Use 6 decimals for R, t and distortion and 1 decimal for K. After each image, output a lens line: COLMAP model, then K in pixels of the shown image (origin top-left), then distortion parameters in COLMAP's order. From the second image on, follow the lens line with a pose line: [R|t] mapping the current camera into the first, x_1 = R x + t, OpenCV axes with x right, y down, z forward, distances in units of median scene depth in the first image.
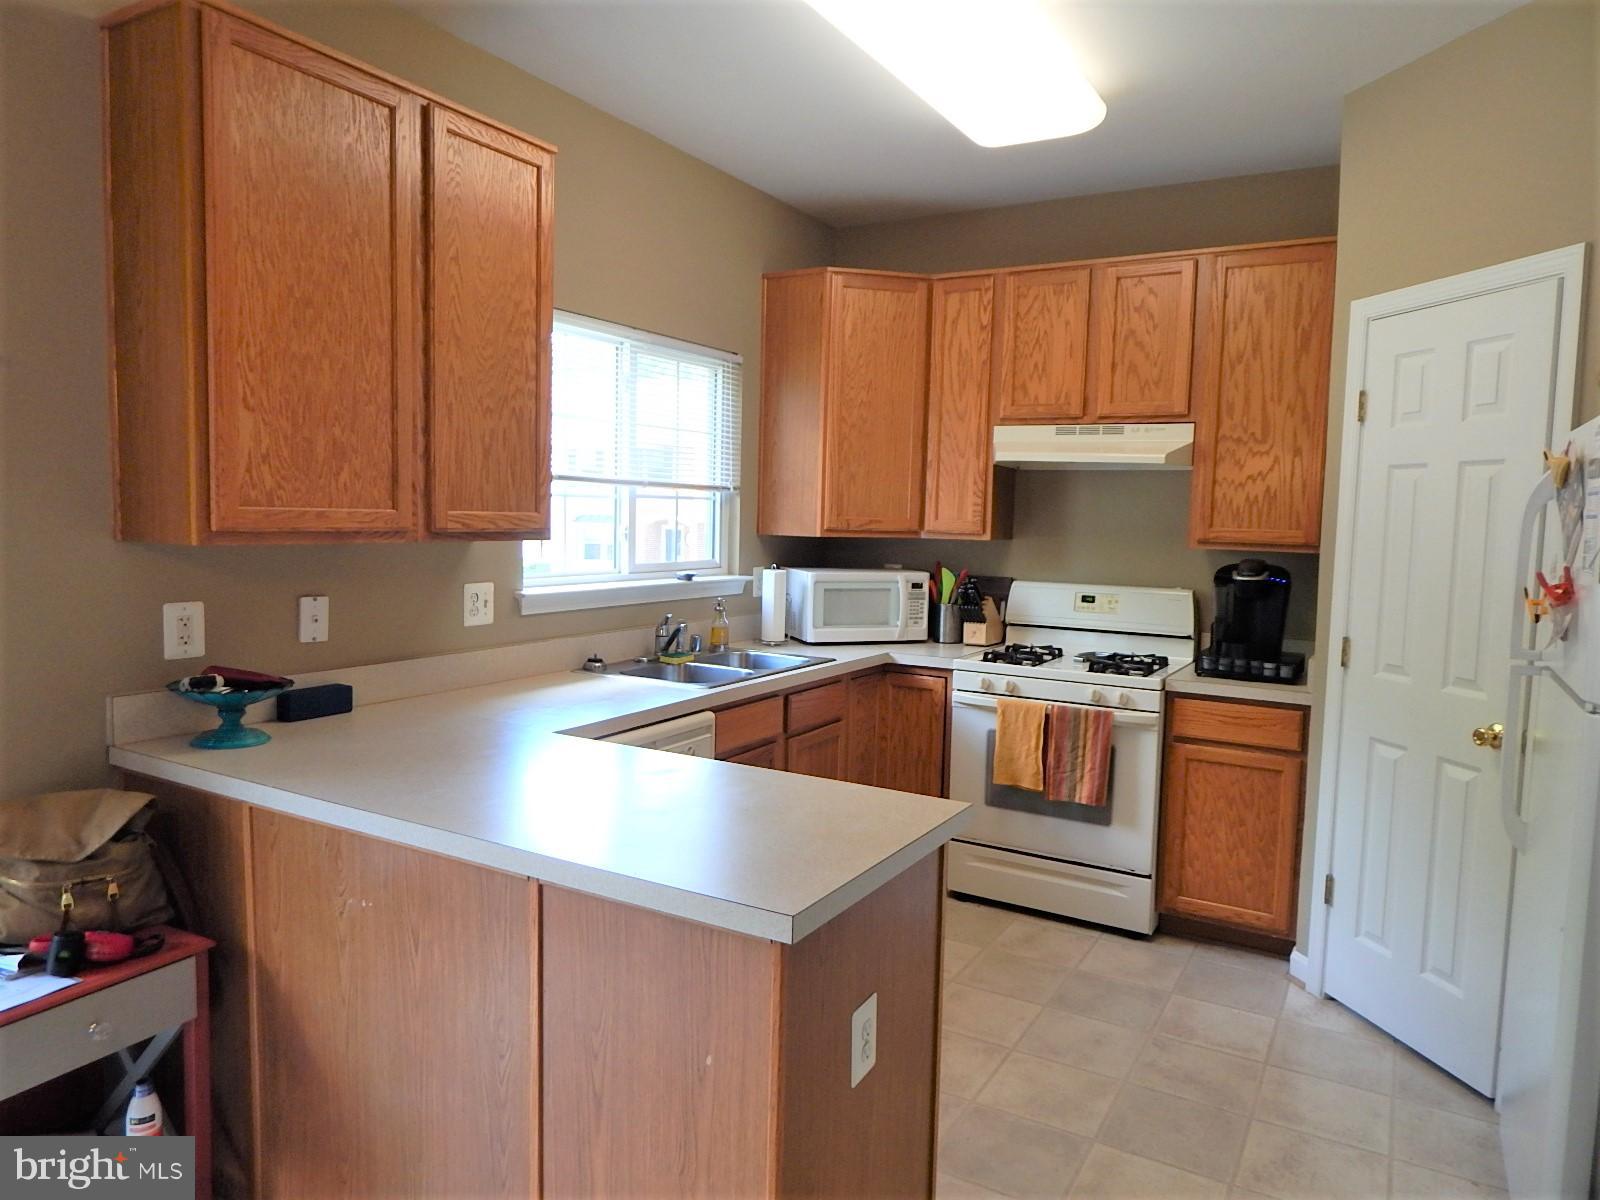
lens RADIAL K [[1042.0, 0, 800.0], [0, 1042.0, 600.0], [0, 0, 1]] dist [-0.001822, -0.005741]
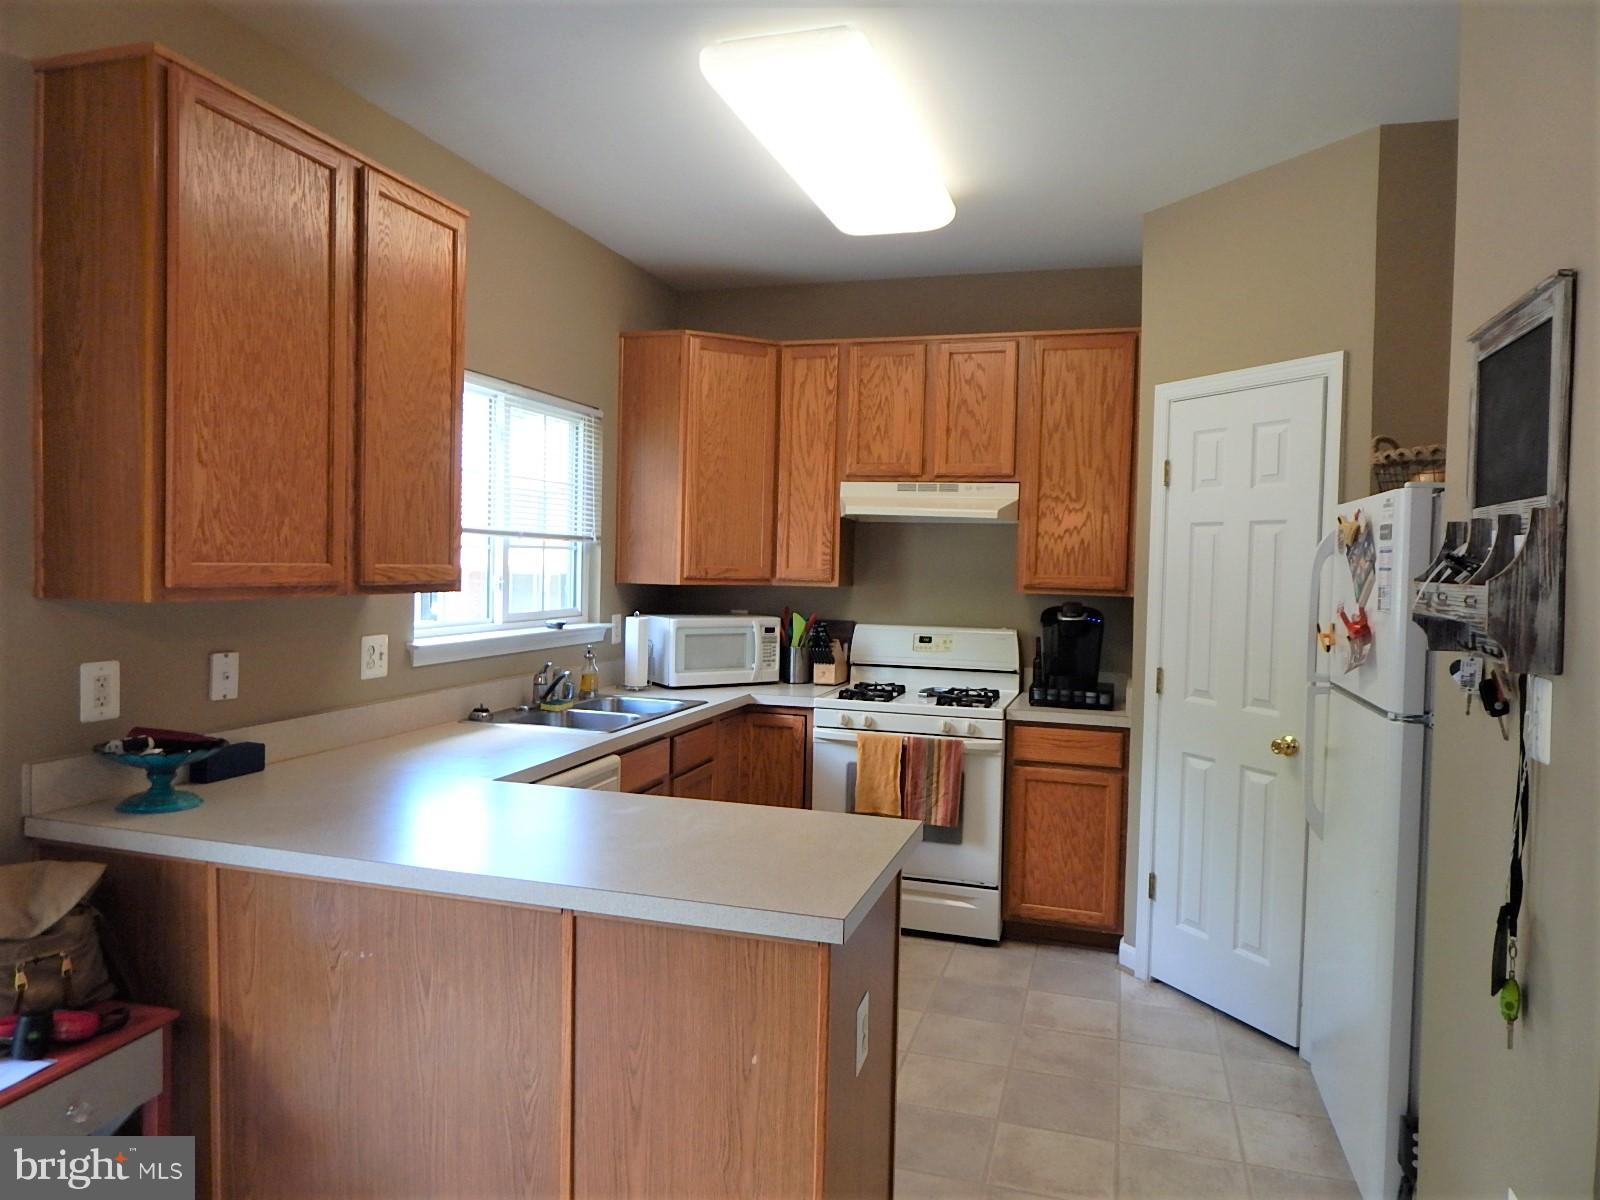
lens RADIAL K [[1042.0, 0, 800.0], [0, 1042.0, 600.0], [0, 0, 1]] dist [-0.001822, -0.005741]
pose [[0.973689, -0.010681, 0.227630, -0.132980], [0.020156, 0.999023, -0.039340, -0.002664], [-0.226987, 0.042892, 0.972953, -0.054398]]
